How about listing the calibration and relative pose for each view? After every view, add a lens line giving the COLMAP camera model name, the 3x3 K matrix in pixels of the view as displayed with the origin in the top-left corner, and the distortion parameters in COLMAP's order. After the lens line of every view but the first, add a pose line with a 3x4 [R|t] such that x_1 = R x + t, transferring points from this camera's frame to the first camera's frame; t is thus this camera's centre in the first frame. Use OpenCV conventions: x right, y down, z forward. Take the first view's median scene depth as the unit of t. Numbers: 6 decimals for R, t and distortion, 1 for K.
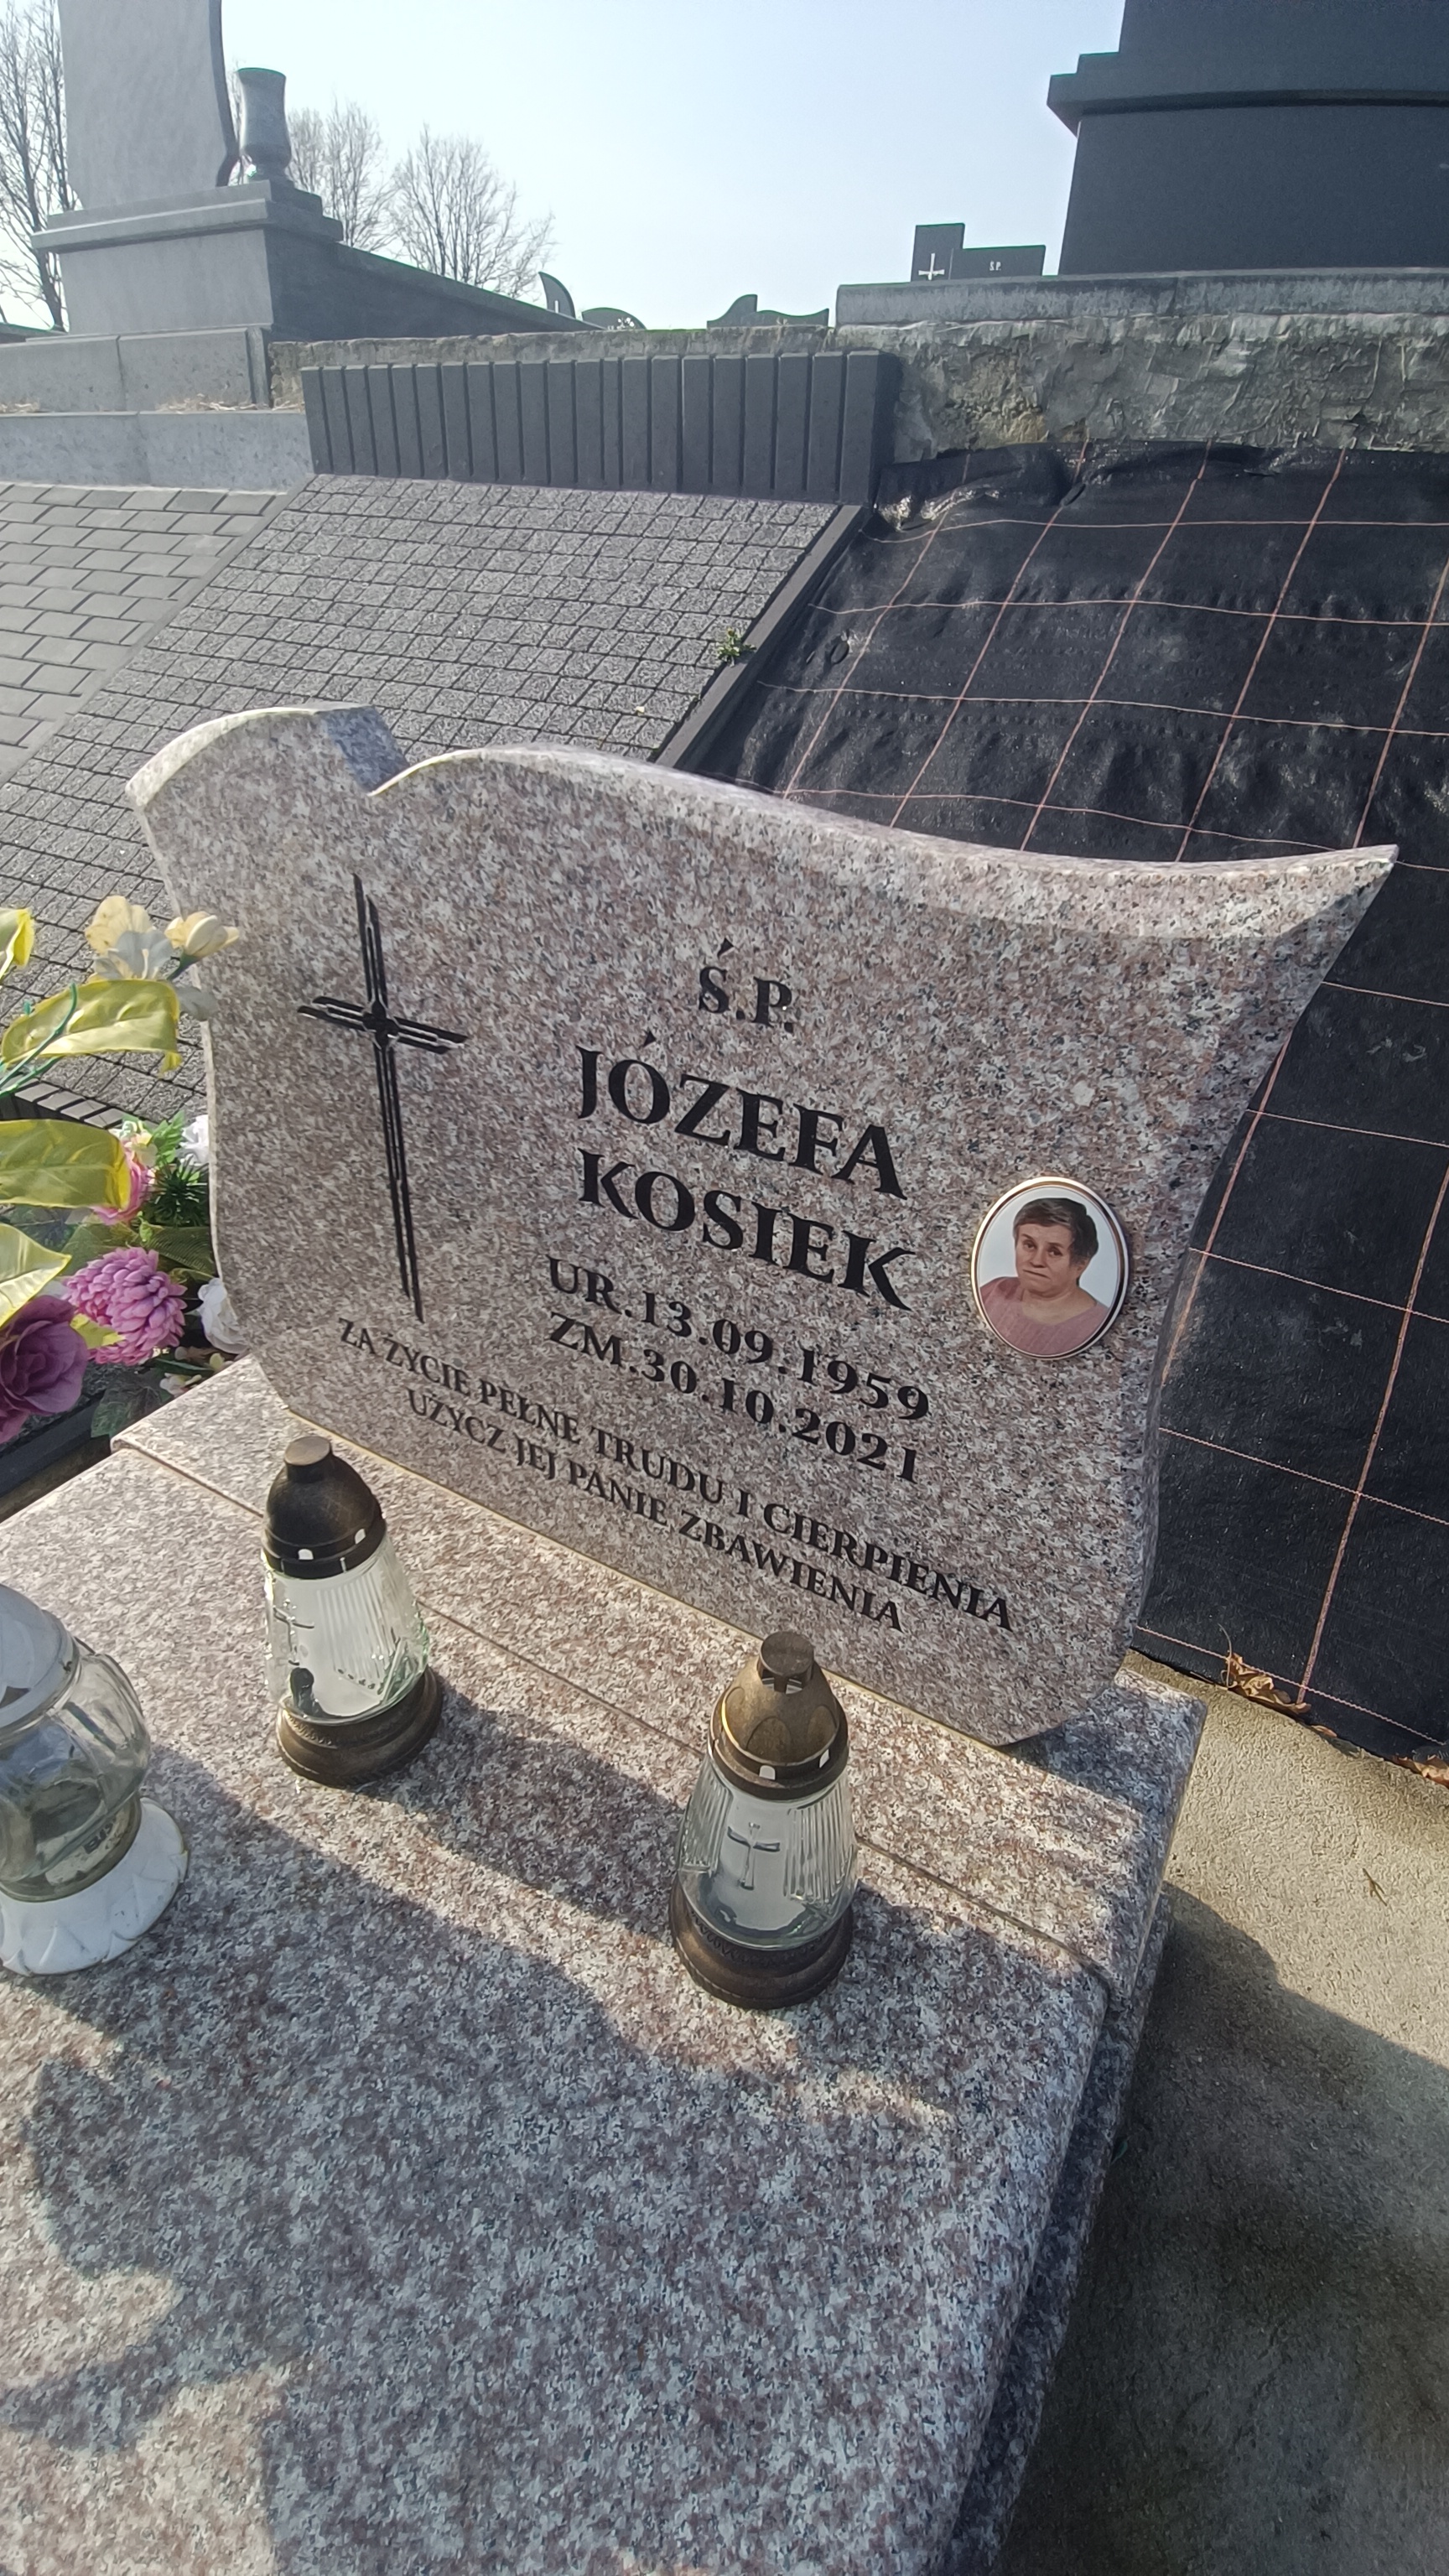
lens RADIAL K [[1147.6, 0, 729.8], [0, 1147.6, 1283.5], [0, 0, 1]] dist [0.013060, -0.016126]
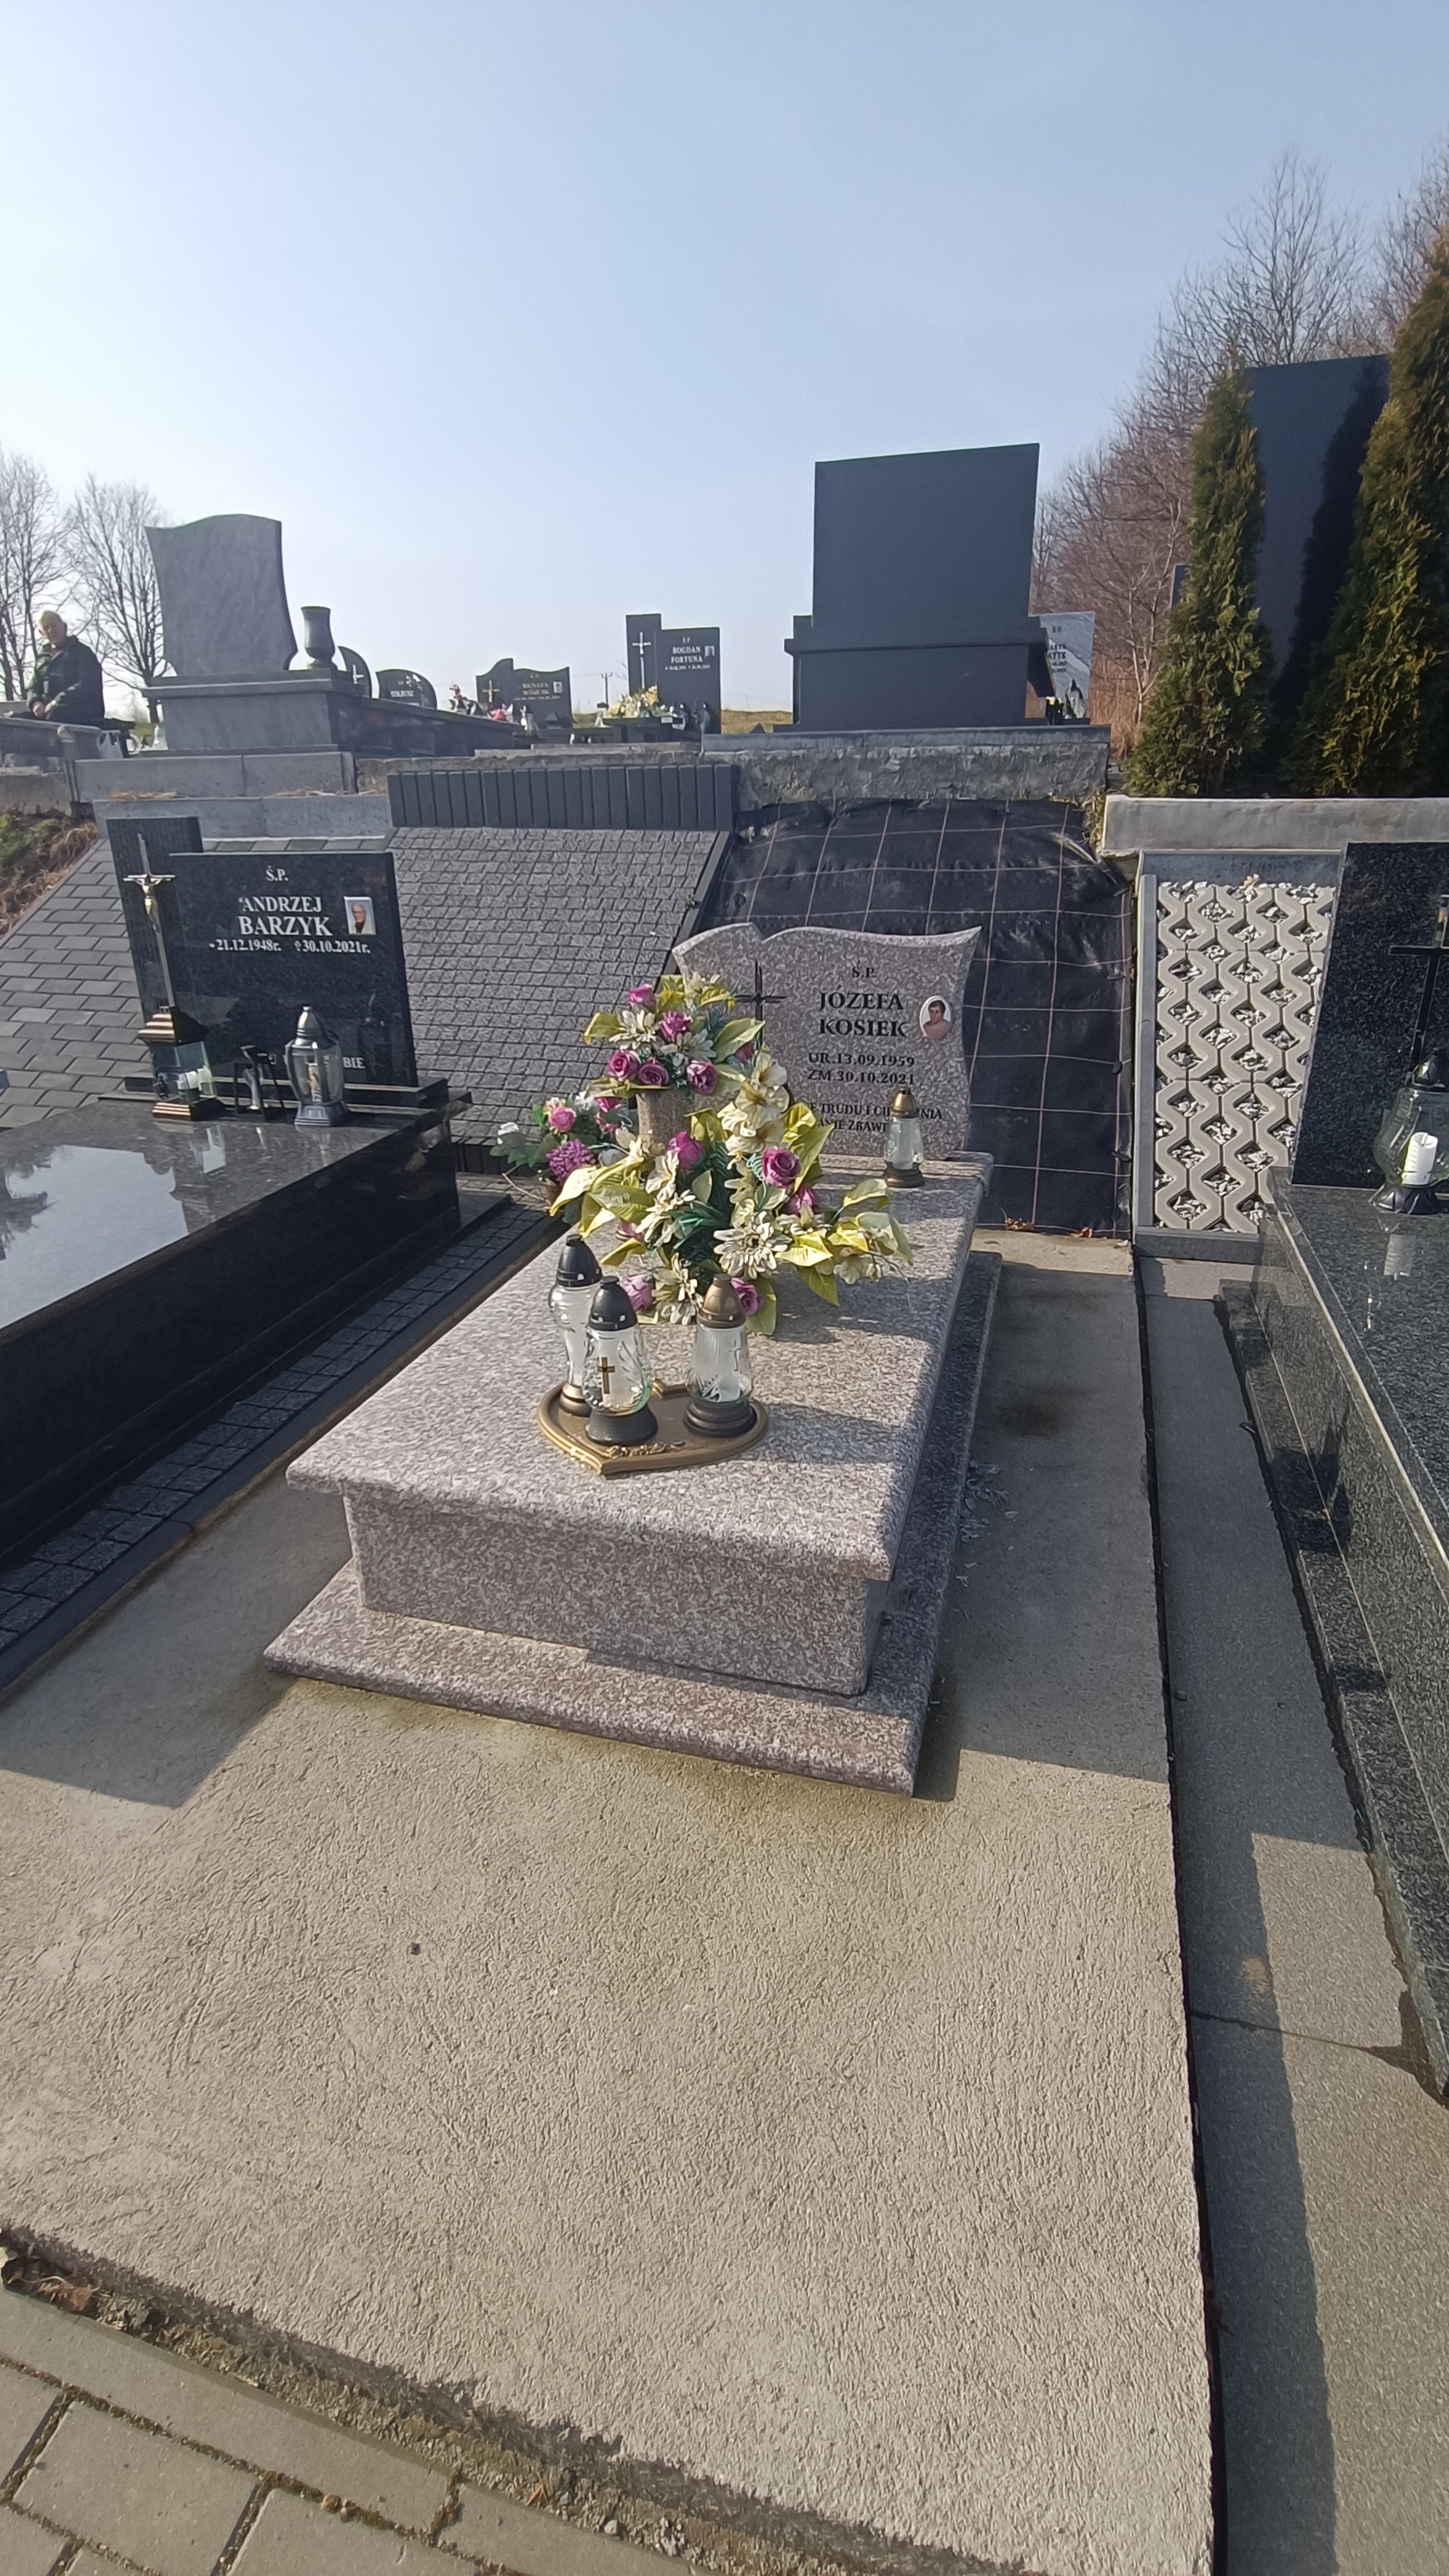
lens RADIAL K [[1156.1, 0, 724.5], [0, 1156.1, 1288.0], [0, 0, 1]] dist [-0.005310, 0.000629]
pose [[0.968151, -0.146329, 0.203154, -0.444924], [0.178582, 0.972314, -0.150709, 0.426536], [-0.175477, 0.182189, 0.967479, -0.853577]]
